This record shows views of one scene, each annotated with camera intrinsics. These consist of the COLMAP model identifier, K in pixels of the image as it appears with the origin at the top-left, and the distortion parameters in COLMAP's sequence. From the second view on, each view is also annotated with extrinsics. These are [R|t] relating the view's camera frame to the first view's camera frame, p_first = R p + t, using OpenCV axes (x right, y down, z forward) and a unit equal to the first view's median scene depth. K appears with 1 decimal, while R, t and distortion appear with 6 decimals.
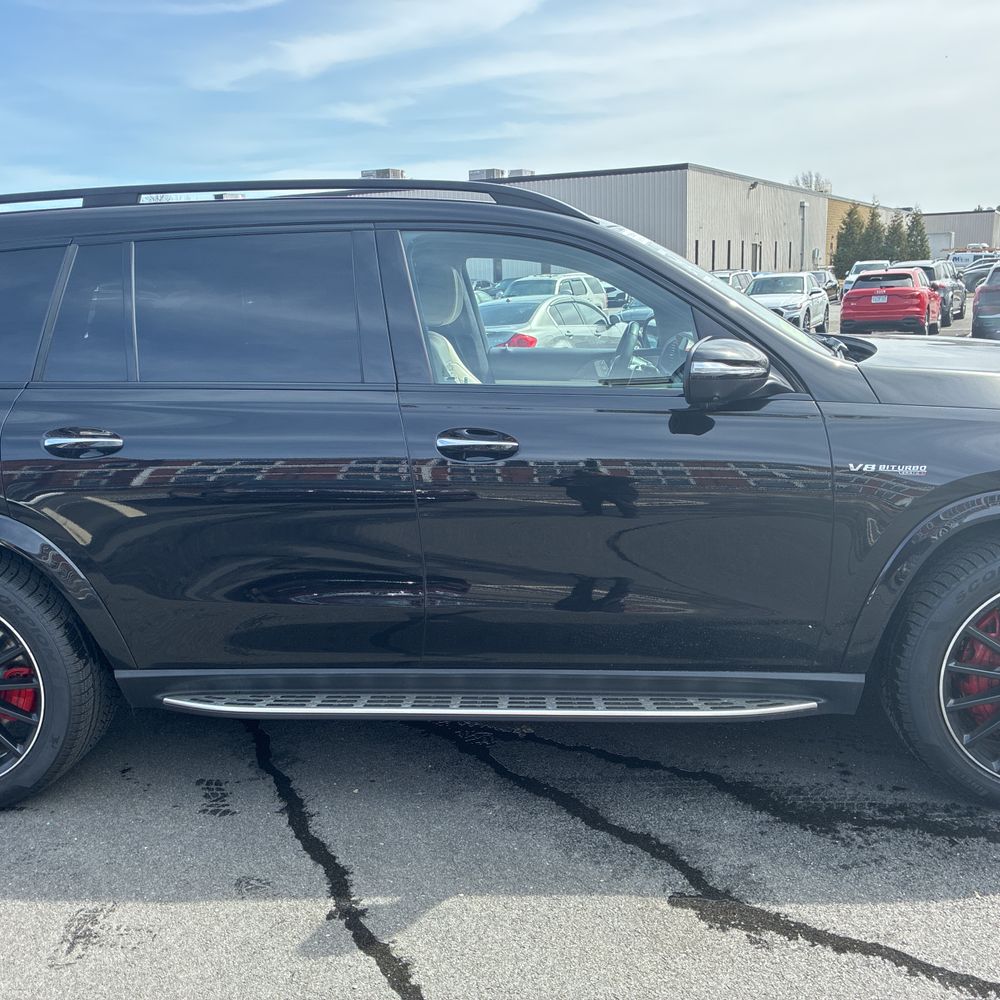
lens RADIAL K [[1013.8, 0, 496.9], [0, 1013.8, 508.6], [0, 0, 1]] dist [0.013294, 0.000000]
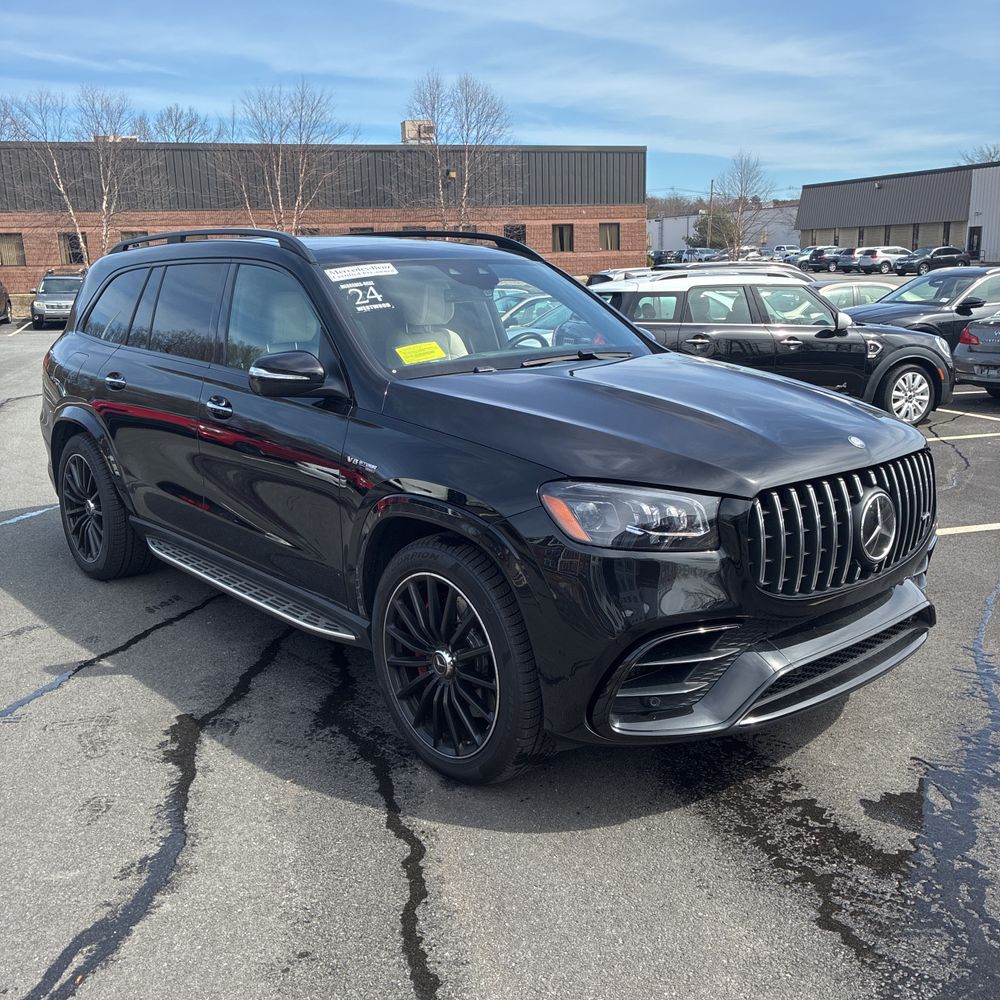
lens RADIAL K [[1013.8, 0, 506.8], [0, 1013.8, 507.5], [0, 0, 1]] dist [0.013294, 0.000000]
pose [[0.716854, 0.181989, -0.673053, 1.198431], [-0.157478, 0.982650, 0.097976, -0.119702], [0.679206, 0.035757, 0.733076, 0.158507]]
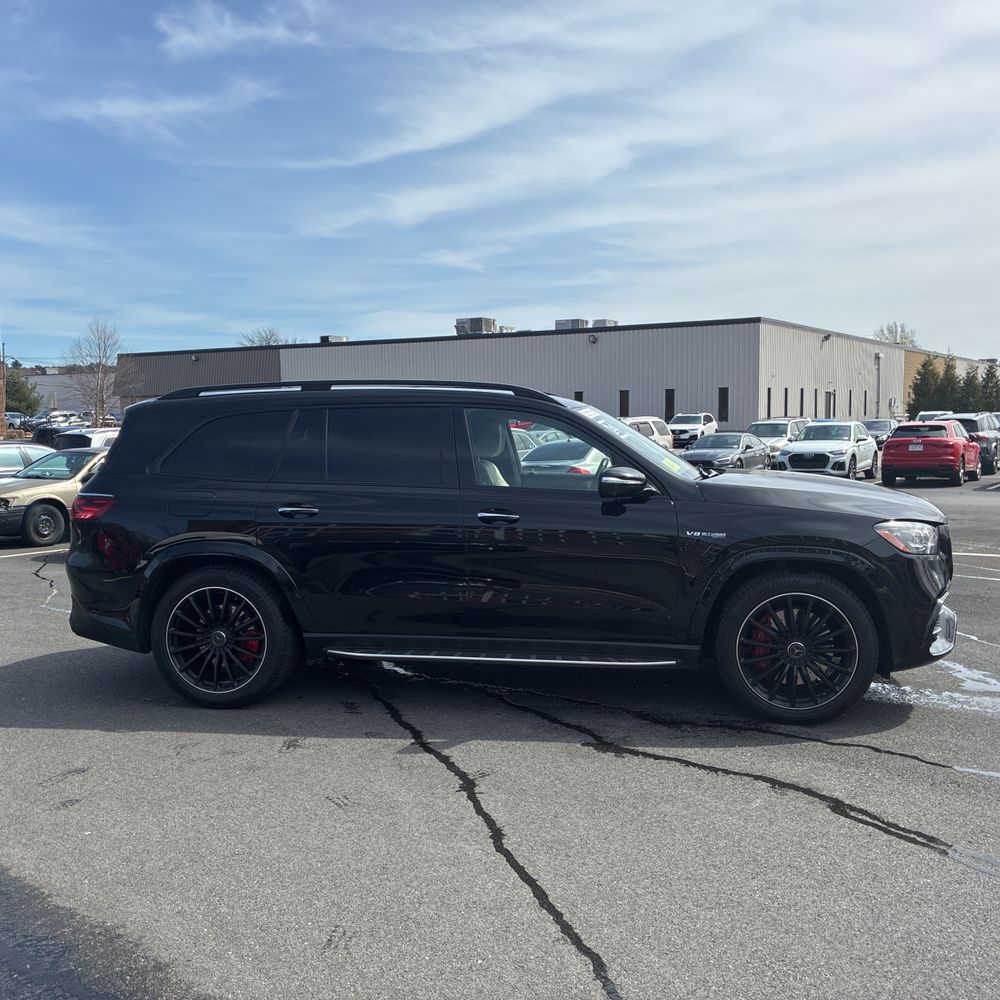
lens RADIAL K [[1013.8, 0, 515.1], [0, 1013.8, 562.5], [0, 0, 1]] dist [0.013294, 0.000000]
pose [[0.997382, 0.032583, -0.064557, 0.125425], [-0.037669, 0.996147, -0.079201, 0.155382], [0.061728, 0.081425, 0.994766, -0.811525]]
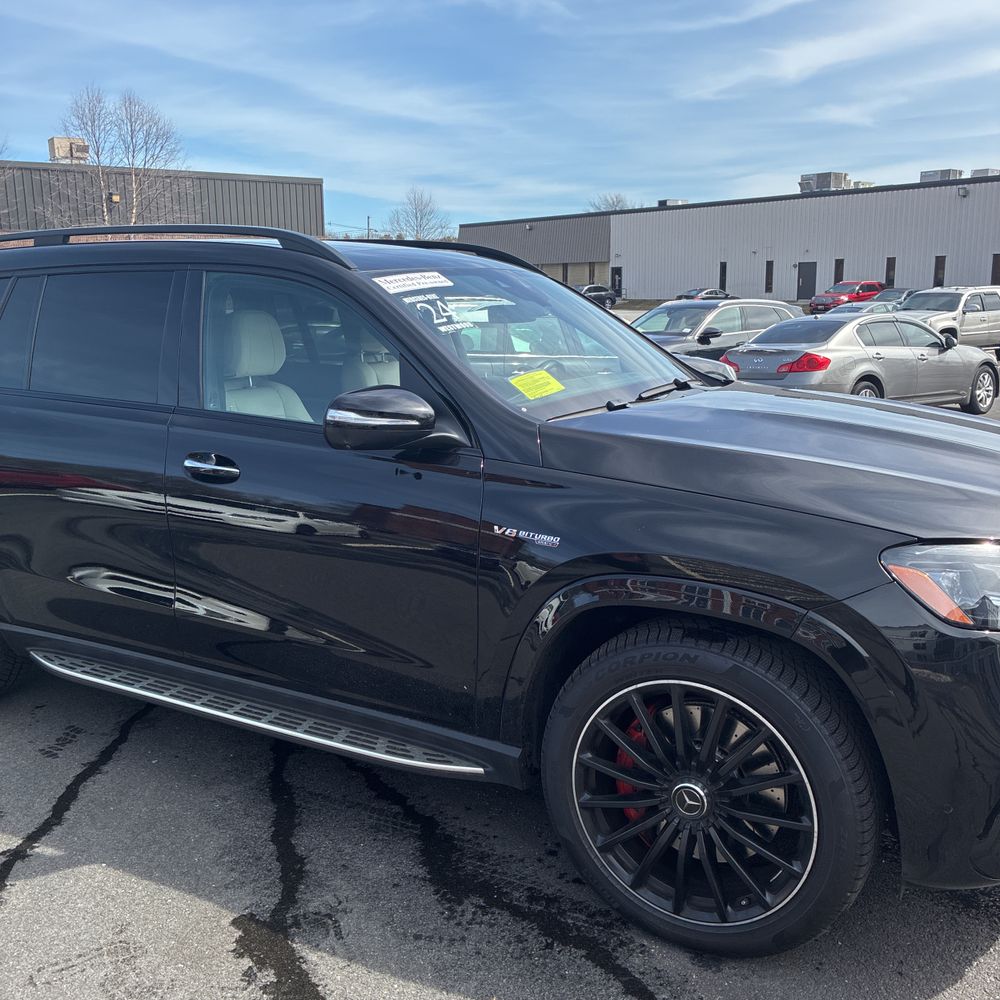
lens RADIAL K [[1013.8, 0, 503.2], [0, 1013.8, 501.7], [0, 0, 1]] dist [0.013294, 0.000000]
pose [[0.906269, 0.108476, -0.408546, 0.642303], [-0.112170, 0.993576, 0.014988, -0.070825], [0.407547, 0.032243, 0.912615, 0.111685]]
